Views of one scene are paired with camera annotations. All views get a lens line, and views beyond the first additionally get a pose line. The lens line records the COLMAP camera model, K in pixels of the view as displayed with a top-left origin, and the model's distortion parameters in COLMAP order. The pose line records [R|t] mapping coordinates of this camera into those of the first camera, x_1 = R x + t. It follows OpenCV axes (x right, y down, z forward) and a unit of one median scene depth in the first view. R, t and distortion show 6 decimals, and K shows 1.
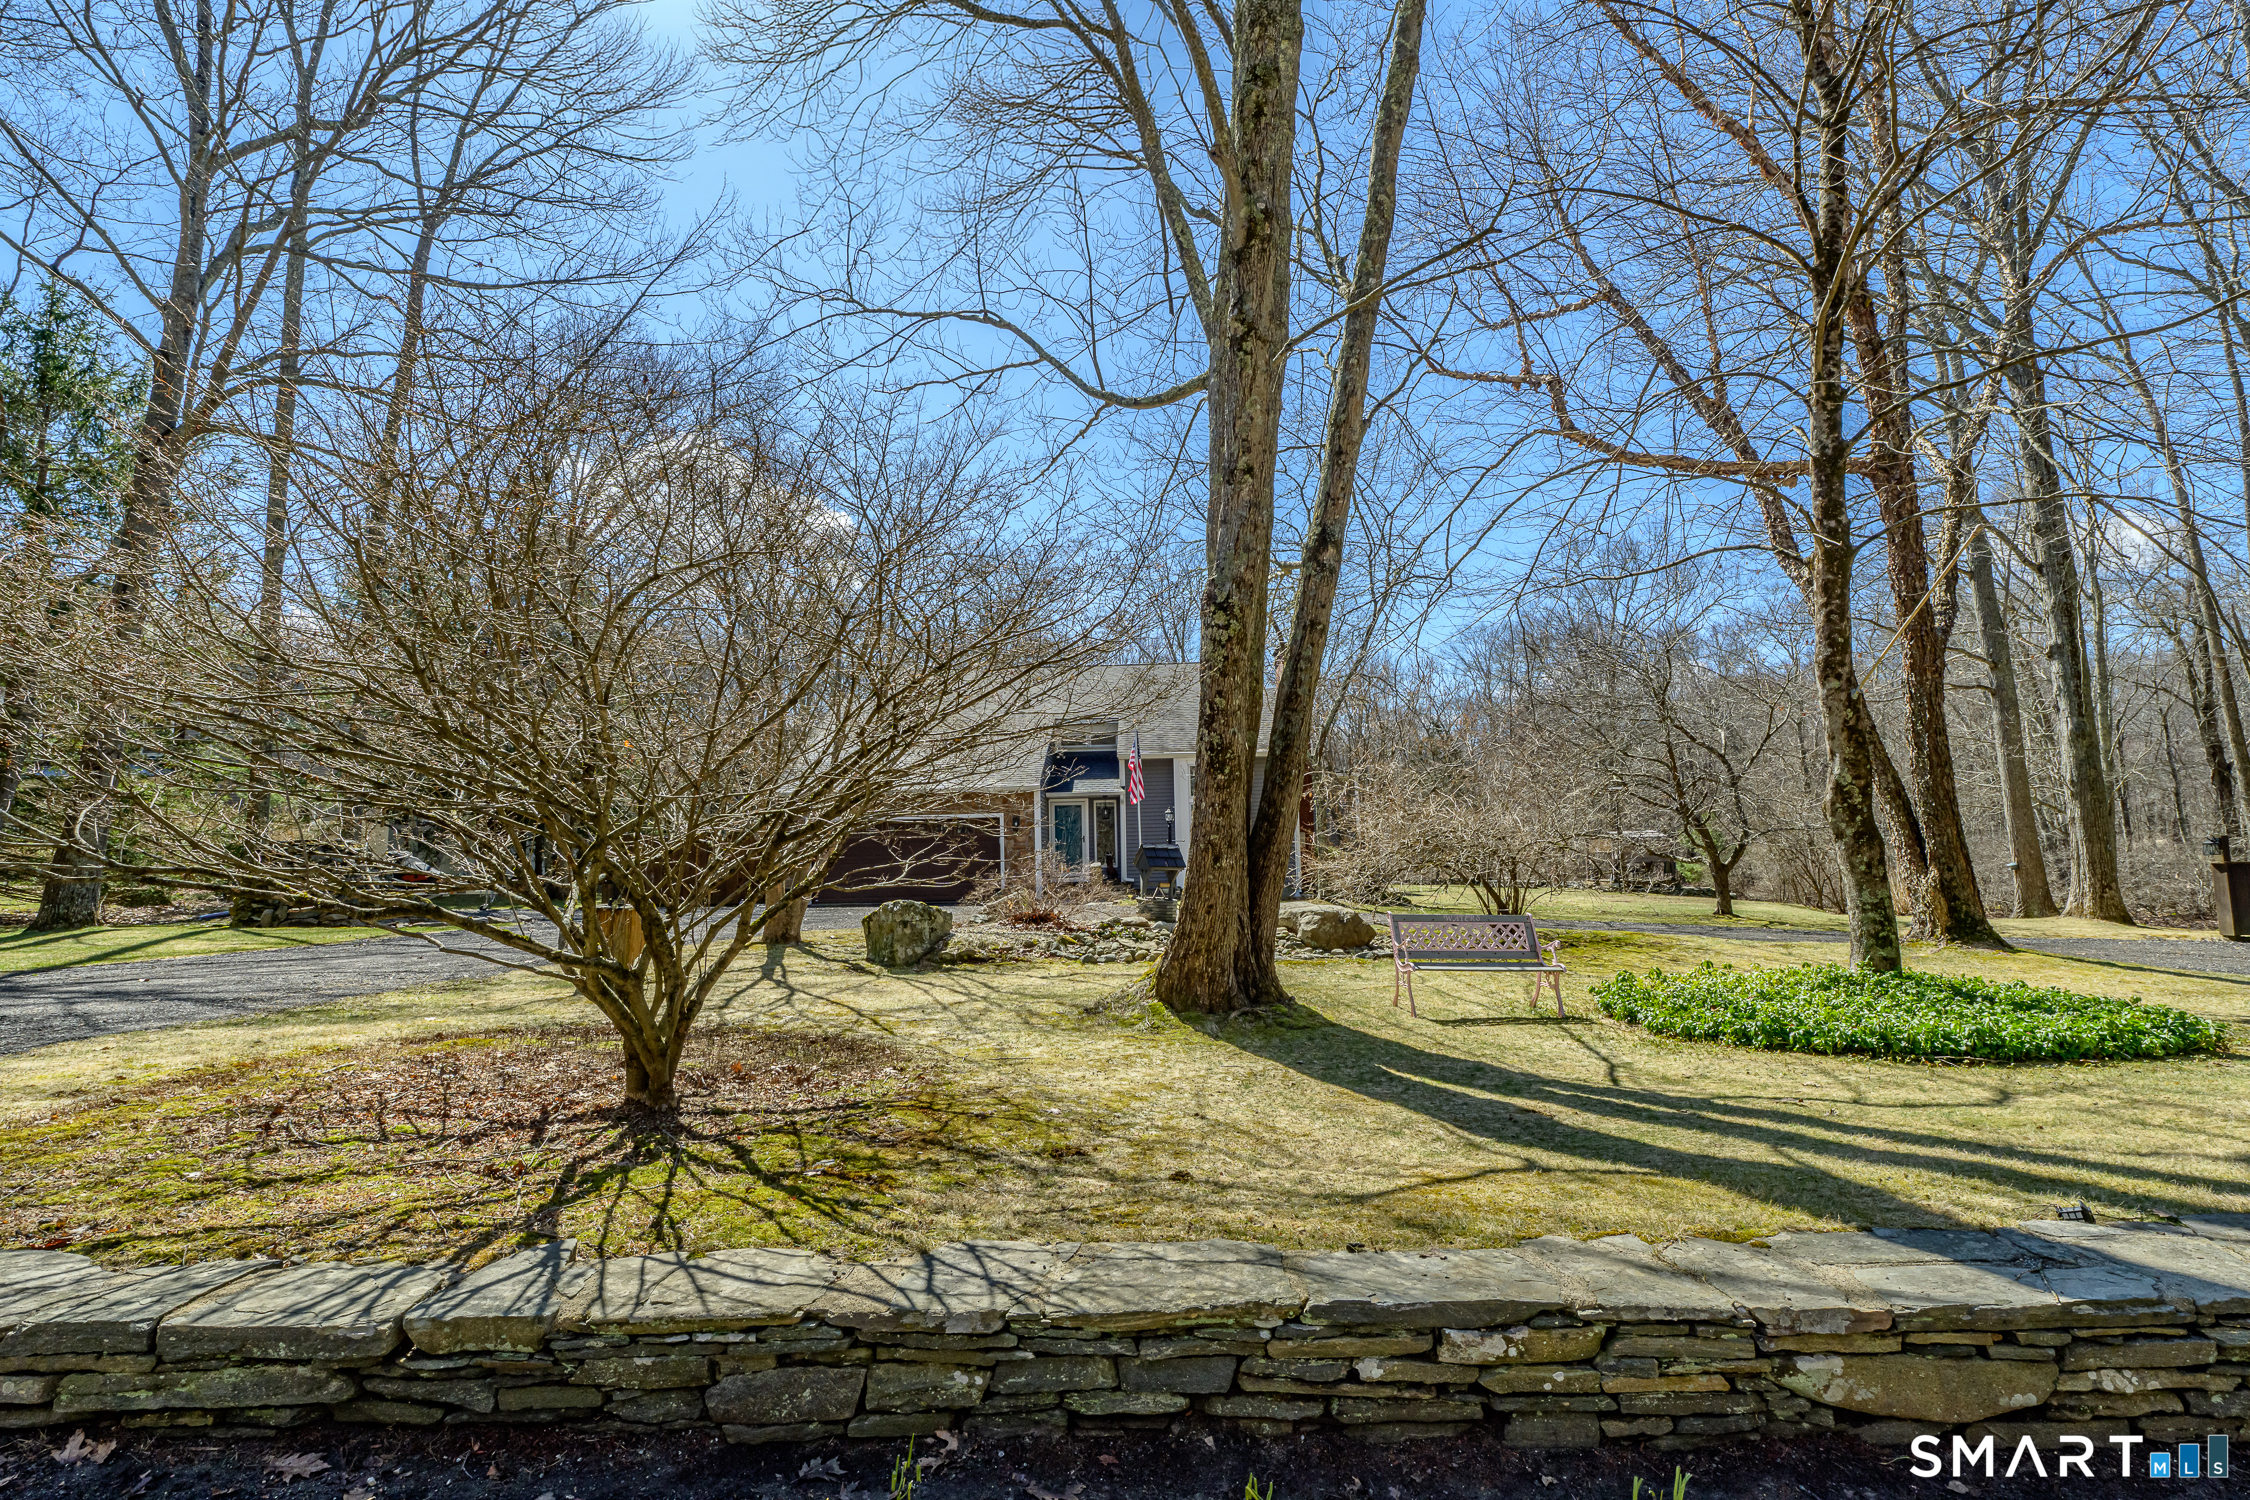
lens RADIAL K [[1039.1, 0, 1127.6], [0, 1039.1, 829.3], [0, 0, 1]] dist [0.000016, -0.004808]
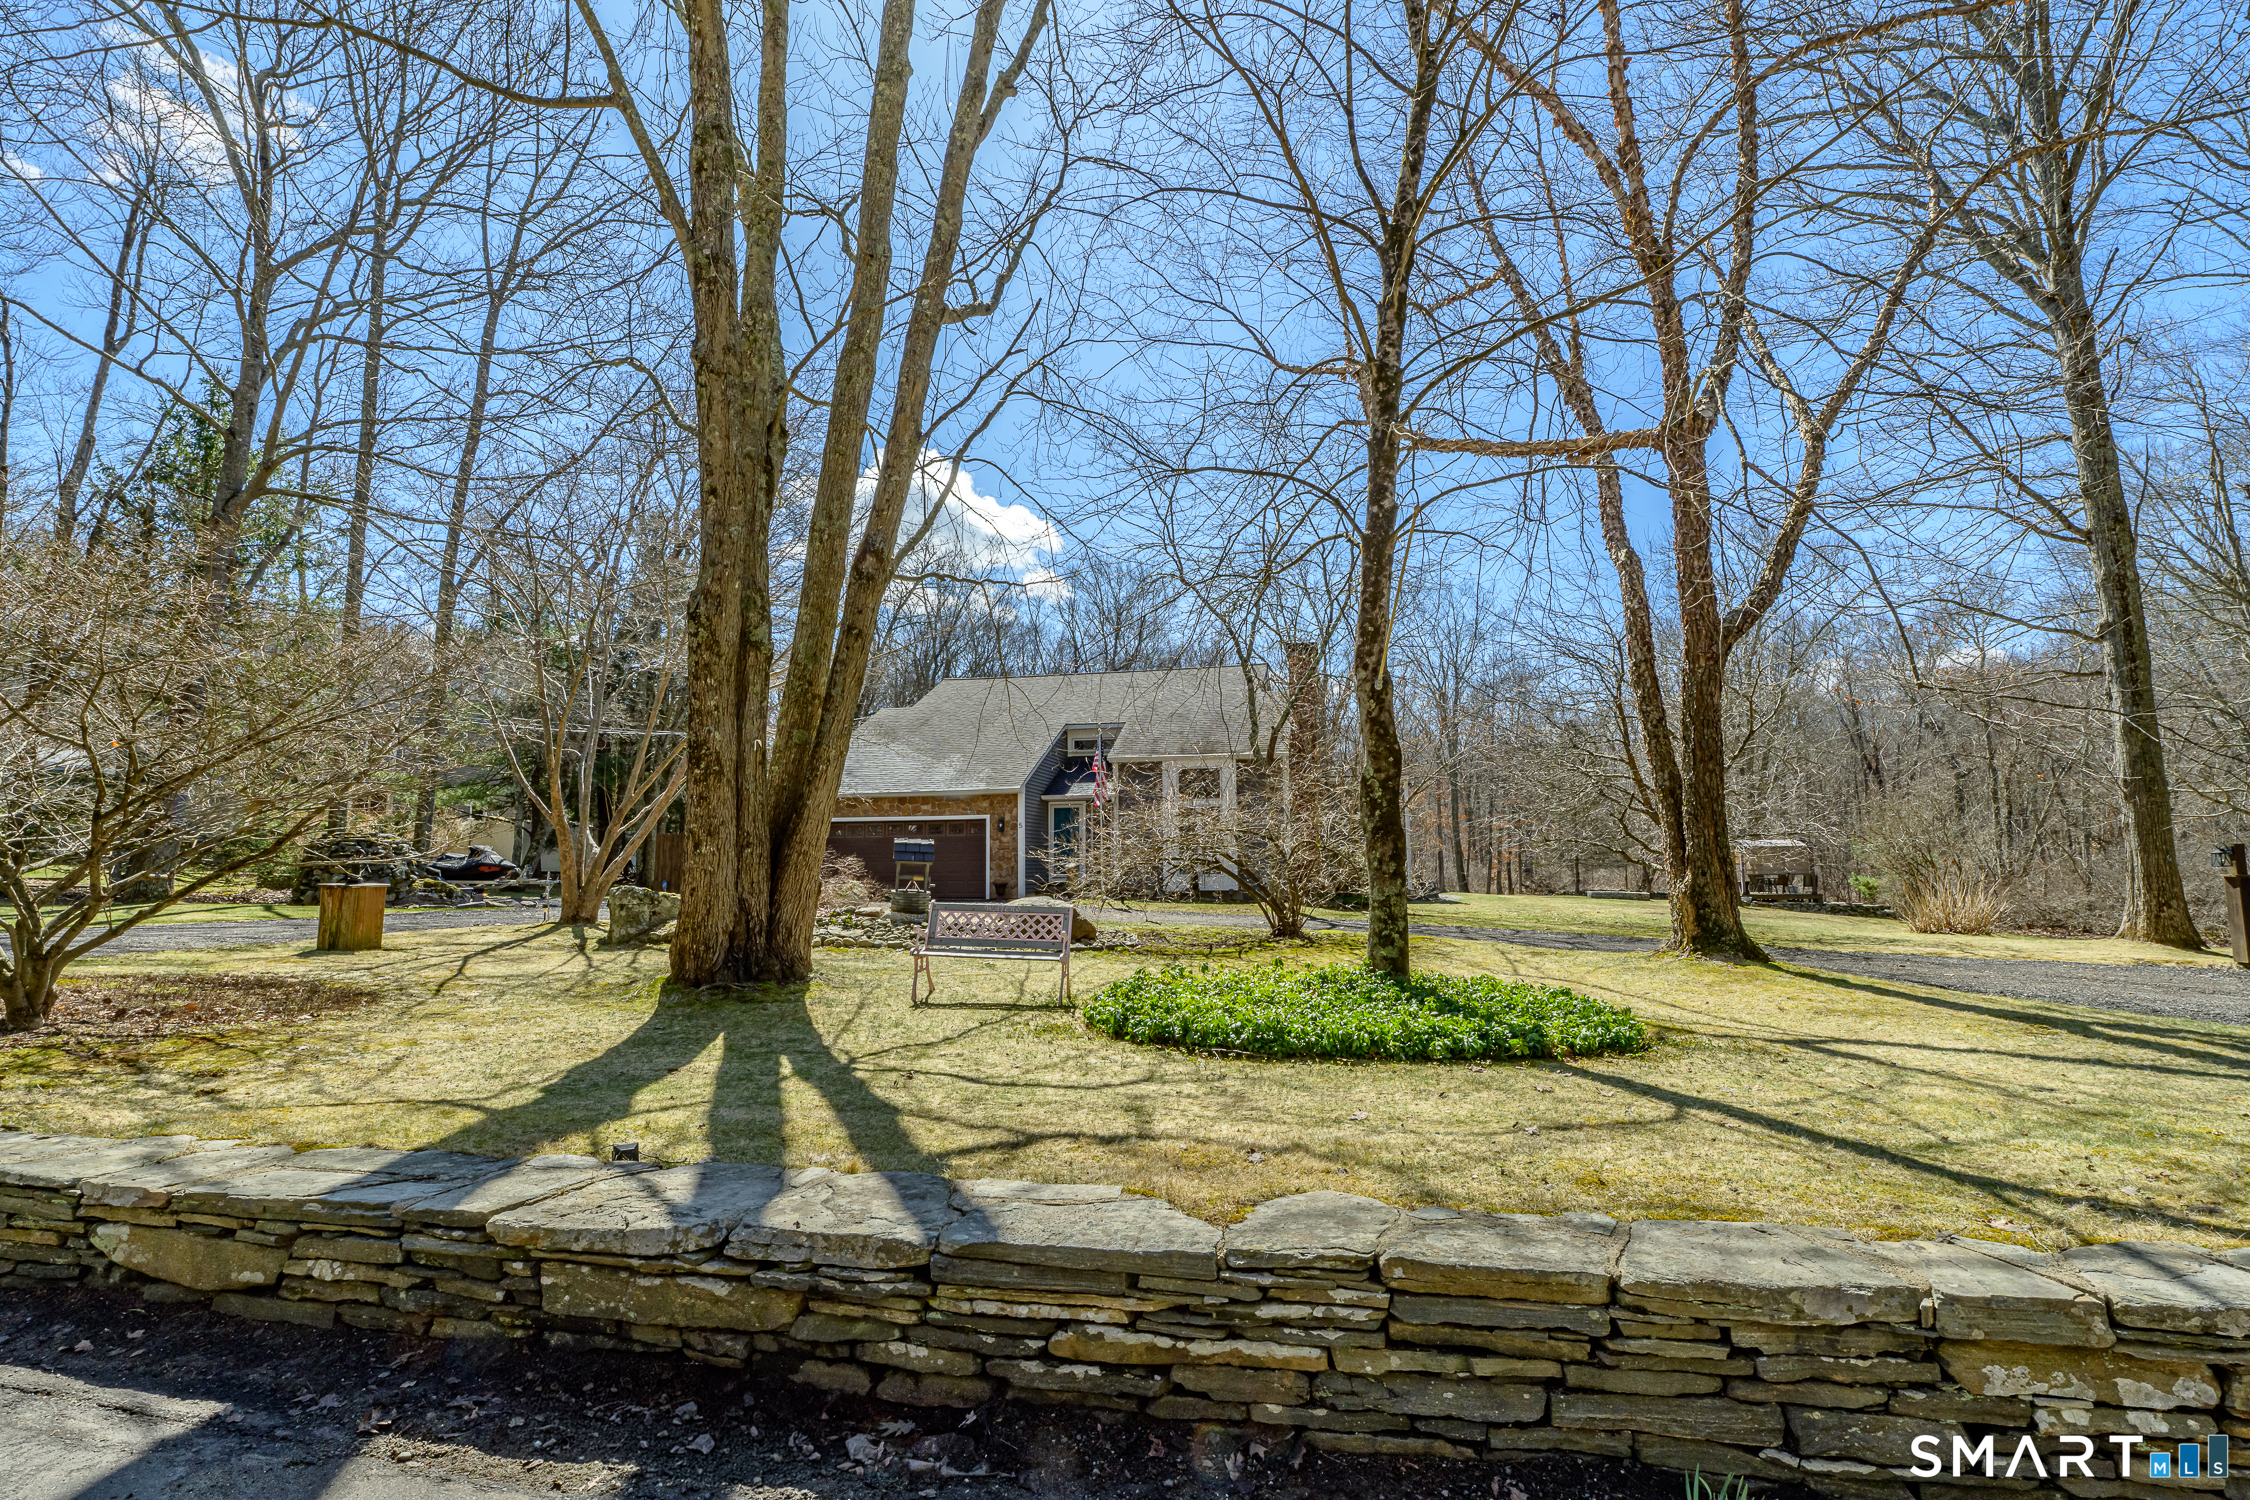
lens RADIAL K [[1039.1, 0, 1127.6], [0, 1039.1, 829.3], [0, 0, 1]] dist [0.000016, -0.004808]
pose [[0.982100, 0.006451, -0.188249, 0.475674], [-0.007695, 0.999953, -0.005877, 0.008960], [0.188202, 0.007220, 0.982104, 0.004976]]
